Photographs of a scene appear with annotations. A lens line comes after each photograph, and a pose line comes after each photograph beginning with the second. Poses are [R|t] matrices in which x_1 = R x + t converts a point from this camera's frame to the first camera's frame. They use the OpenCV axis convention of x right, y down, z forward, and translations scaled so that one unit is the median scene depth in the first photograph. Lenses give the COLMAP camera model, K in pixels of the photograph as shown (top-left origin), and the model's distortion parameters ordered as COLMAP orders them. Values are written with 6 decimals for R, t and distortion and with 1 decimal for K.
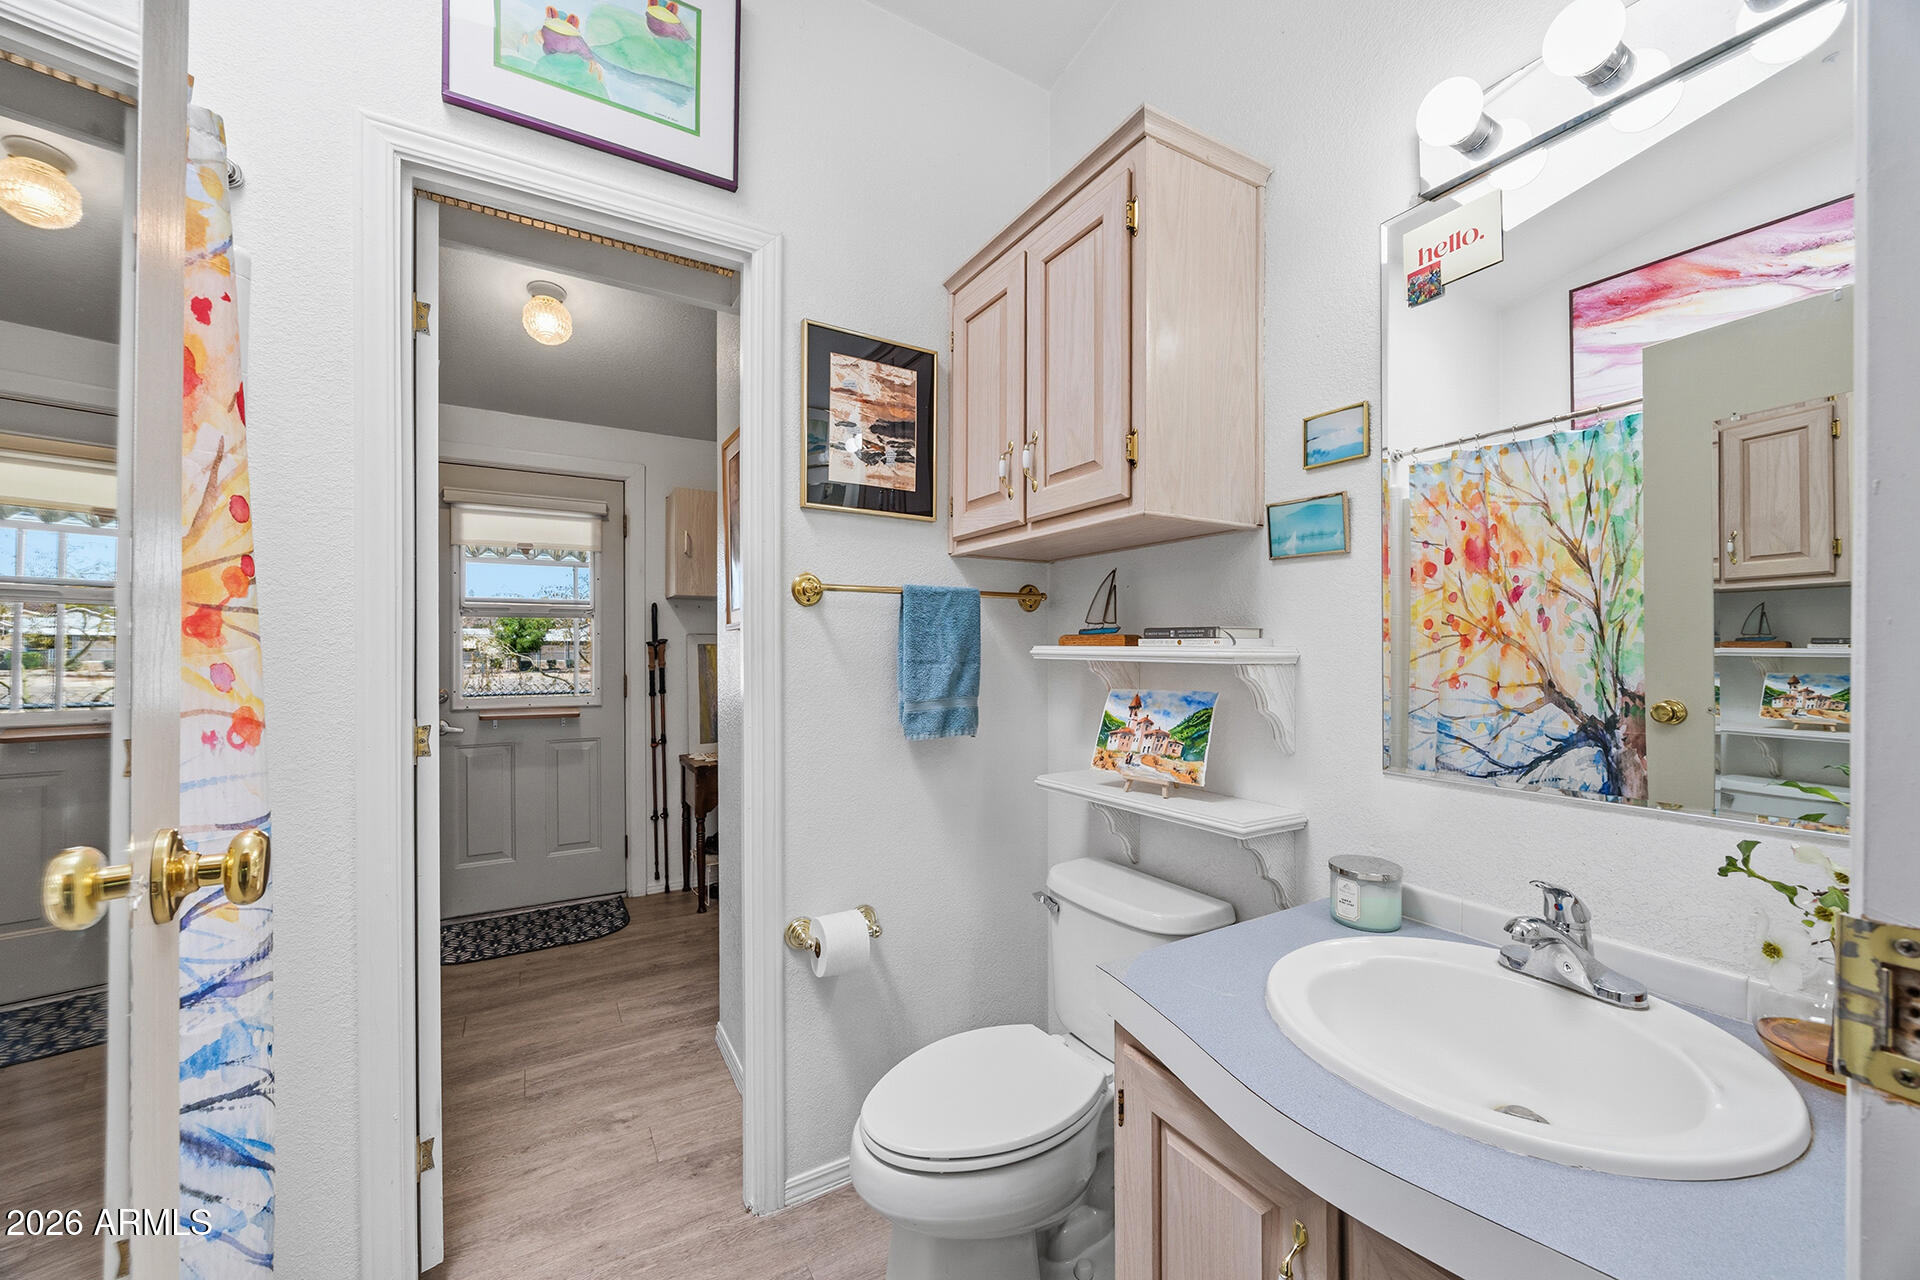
lens RADIAL K [[737.8, 0, 963.6], [0, 737.8, 648.3], [0, 0, 1]] dist [-0.002116, -0.000069]
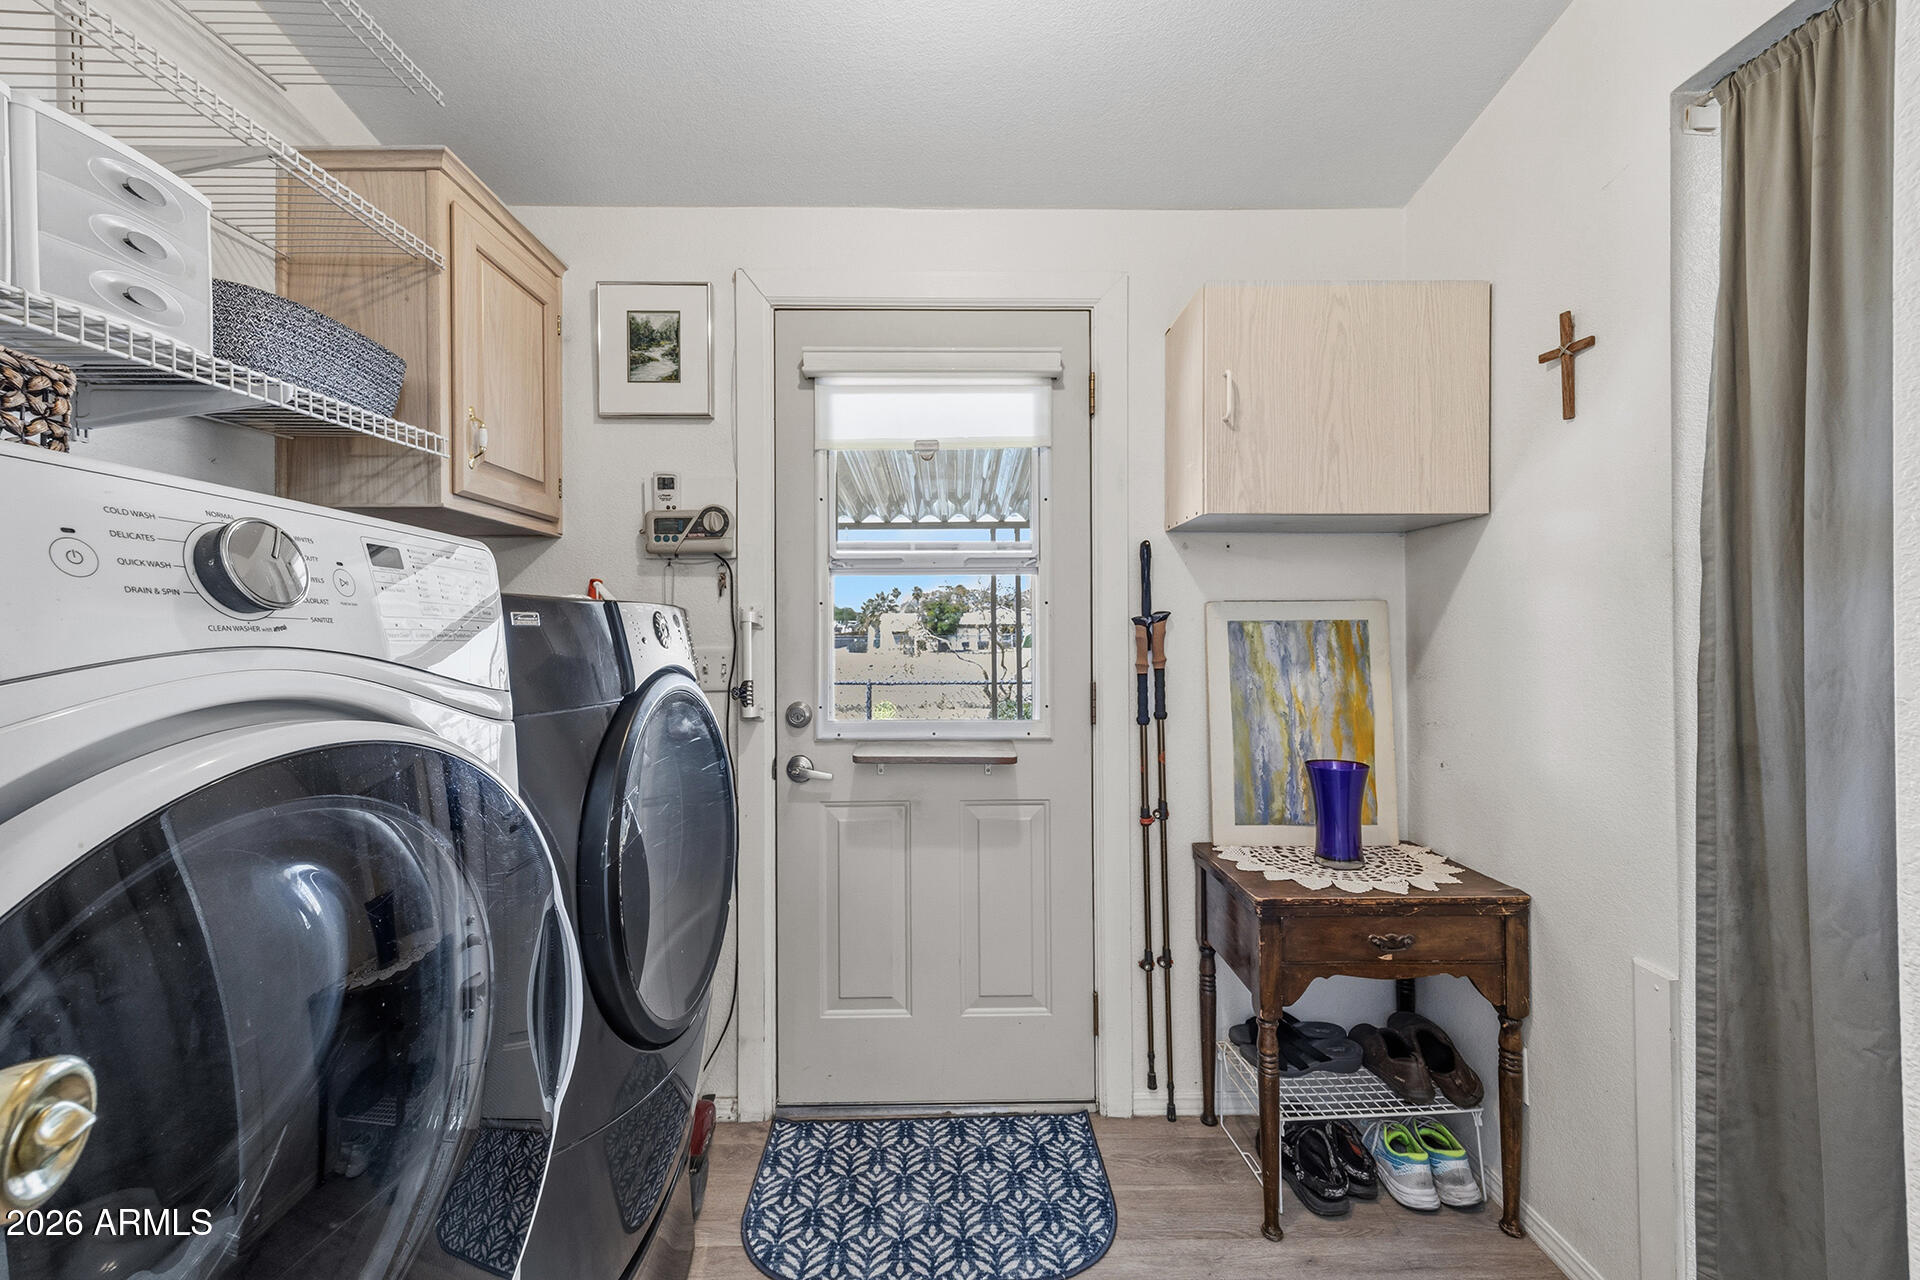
lens RADIAL K [[737.8, 0, 963.6], [0, 737.8, 648.3], [0, 0, 1]] dist [-0.002116, -0.000069]
pose [[0.871687, 0.010780, -0.489944, -0.283895], [0.000611, 0.999733, 0.023085, 0.000900], [0.490062, -0.020422, 0.871448, 0.502972]]
